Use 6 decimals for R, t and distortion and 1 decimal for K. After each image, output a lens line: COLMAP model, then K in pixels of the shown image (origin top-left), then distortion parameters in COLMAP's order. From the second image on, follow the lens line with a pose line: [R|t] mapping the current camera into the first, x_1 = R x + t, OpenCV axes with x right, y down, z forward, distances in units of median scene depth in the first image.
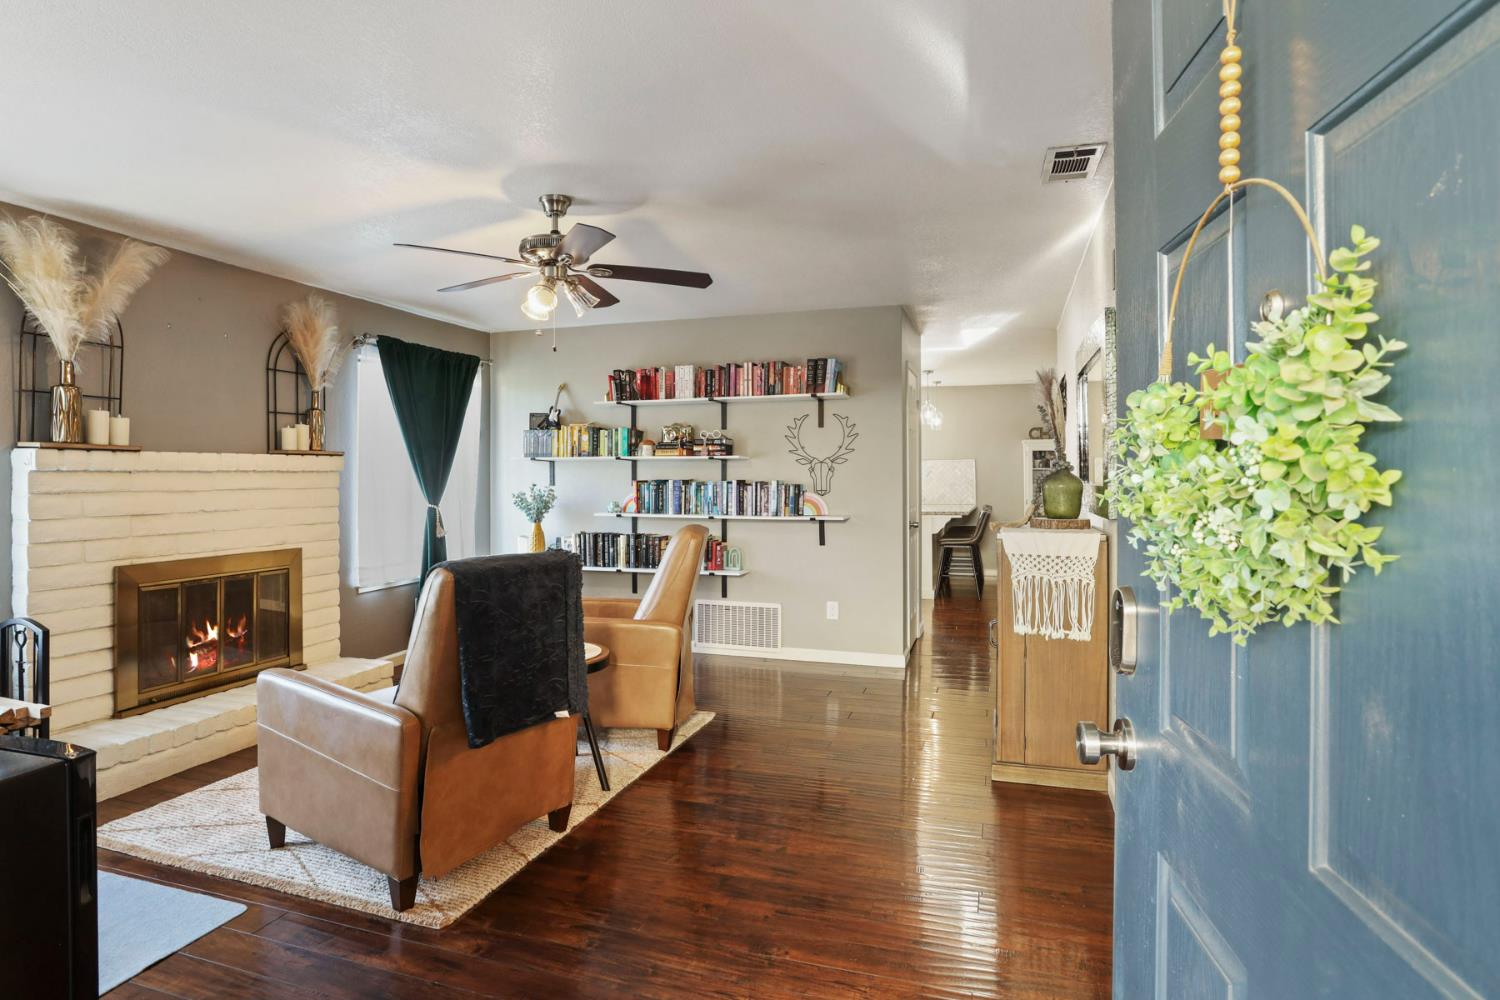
lens RADIAL K [[771.9, 0, 748.3], [0, 771.9, 487.9], [0, 0, 1]] dist [-0.083888, 0.044441]
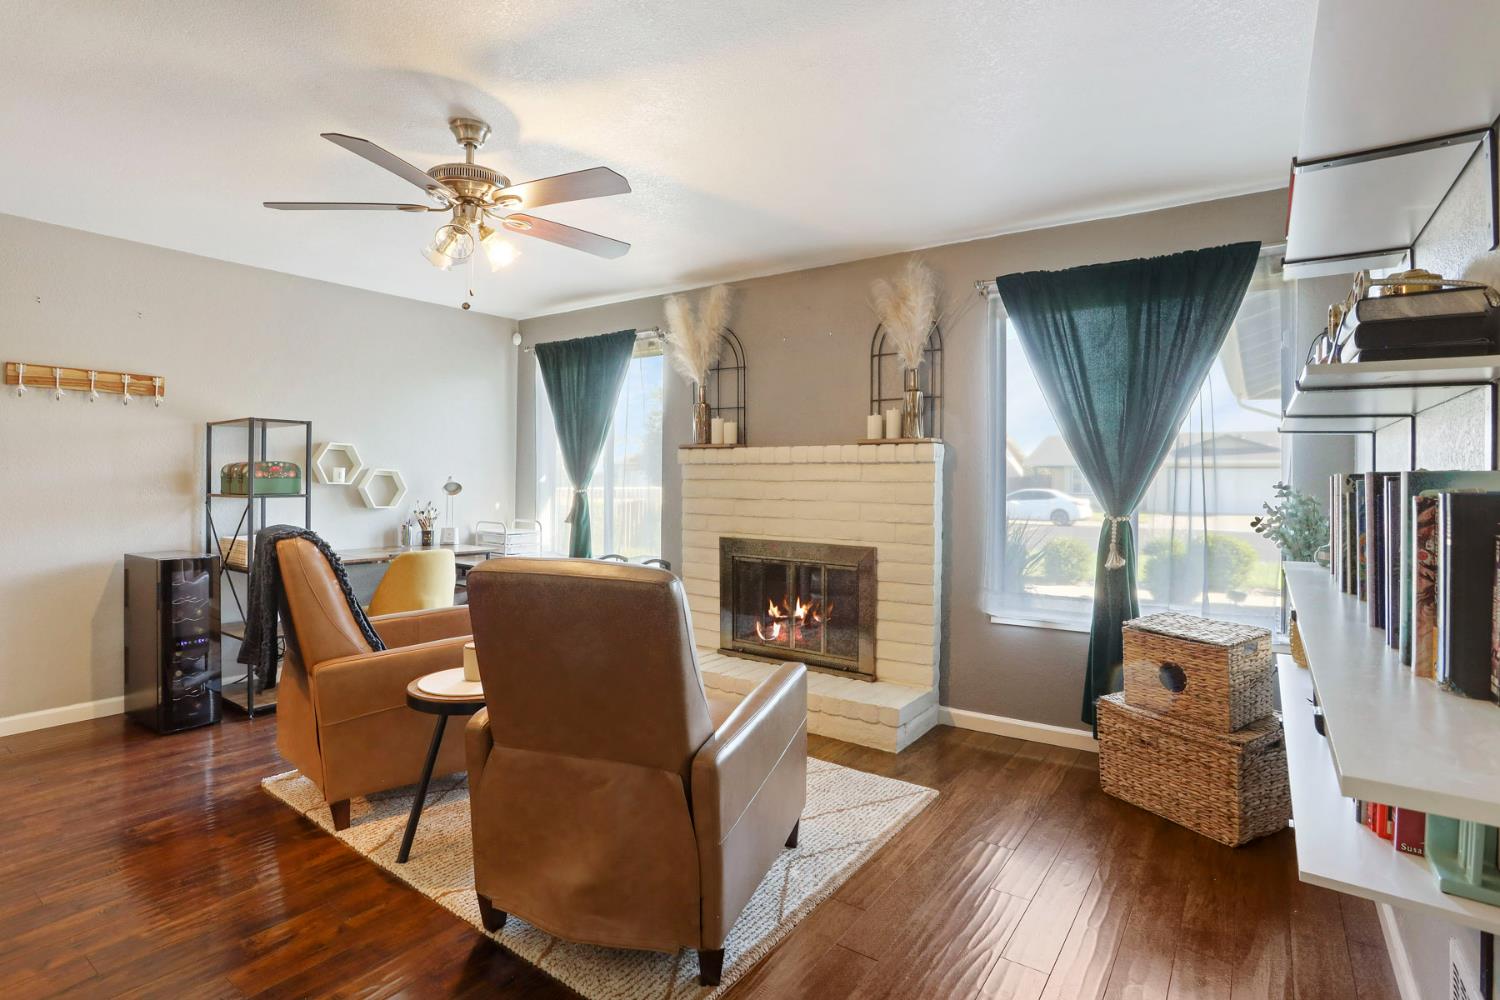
lens RADIAL K [[739.0, 0, 745.1], [0, 739.0, 475.2], [0, 0, 1]] dist [-0.076084, 0.034237]
pose [[-0.296168, -0.001356, -0.955135, 0.339306], [-0.020793, 0.999771, 0.005028, -0.009231], [0.954909, 0.021349, -0.296129, 1.267617]]
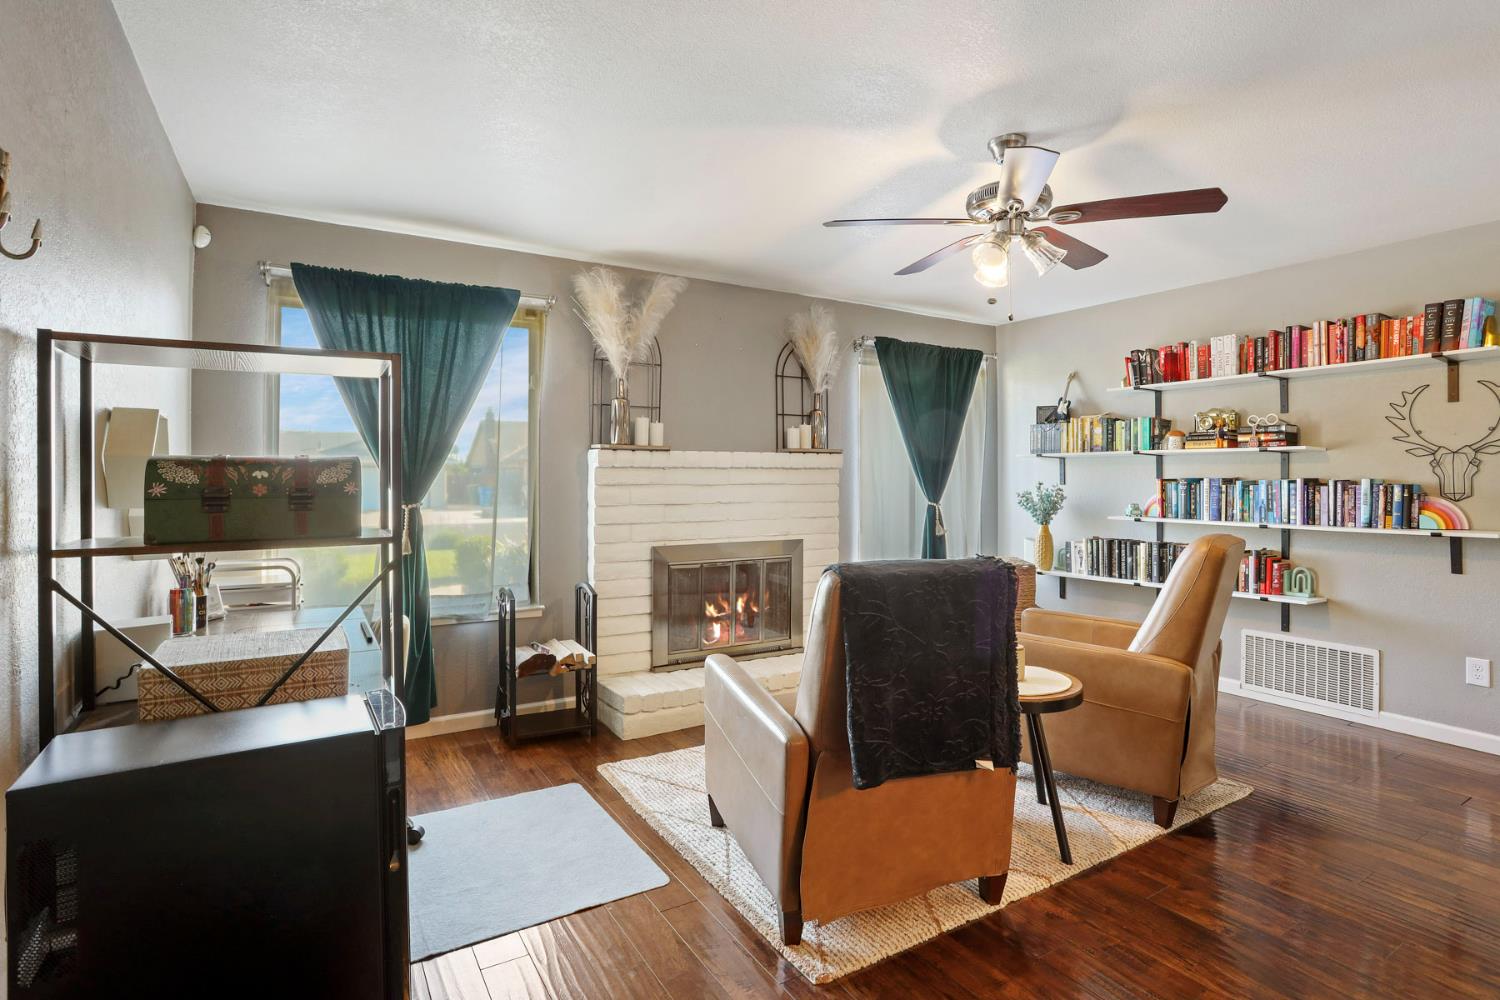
lens RADIAL K [[739.0, 0, 745.1], [0, 739.0, 475.2], [0, 0, 1]] dist [-0.076084, 0.034237]
pose [[0.759035, -0.001035, -0.651050, 0.038085], [-0.011594, 0.999819, -0.015106, 0.005564], [0.650947, 0.019014, 0.758885, 0.164063]]
